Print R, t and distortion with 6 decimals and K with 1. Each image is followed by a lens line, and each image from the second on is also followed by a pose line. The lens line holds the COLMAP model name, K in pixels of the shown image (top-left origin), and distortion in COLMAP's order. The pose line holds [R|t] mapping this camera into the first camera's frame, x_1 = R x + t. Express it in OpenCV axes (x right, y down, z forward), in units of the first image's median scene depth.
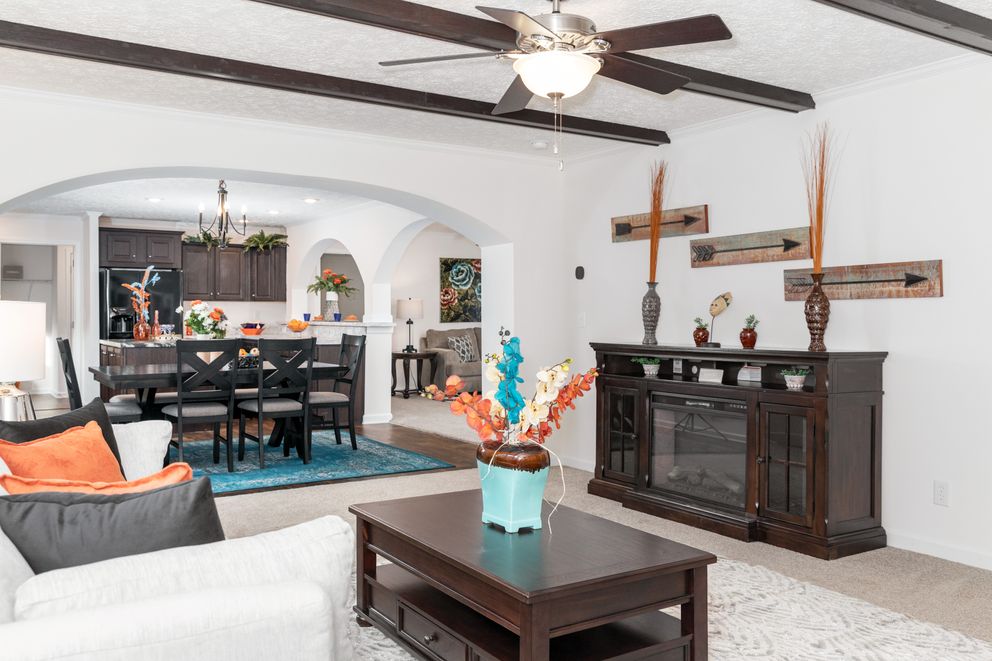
lens RADIAL K [[839.0, 0, 496.8], [0, 839.0, 327.3], [0, 0, 1]] dist [-0.003965, -0.001306]
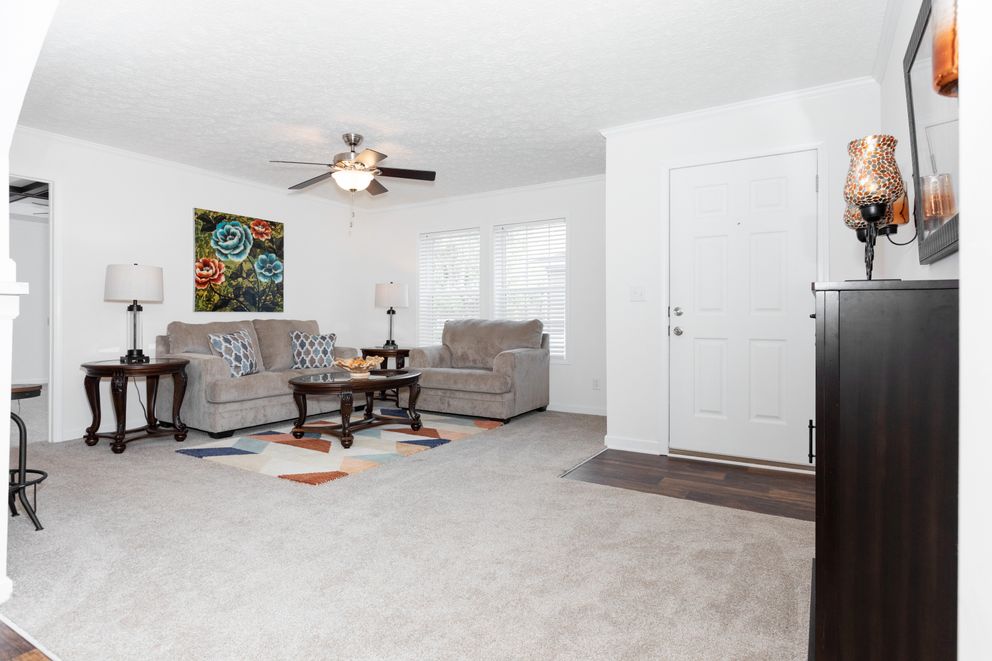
lens RADIAL K [[529.5, 0, 498.6], [0, 529.5, 316.2], [0, 0, 1]] dist [0.006881, 0.000572]
pose [[0.889451, 0.008551, 0.456950, -0.046181], [-0.001222, 0.999866, -0.016332, 0.004023], [-0.457028, 0.013968, 0.889343, 0.542303]]
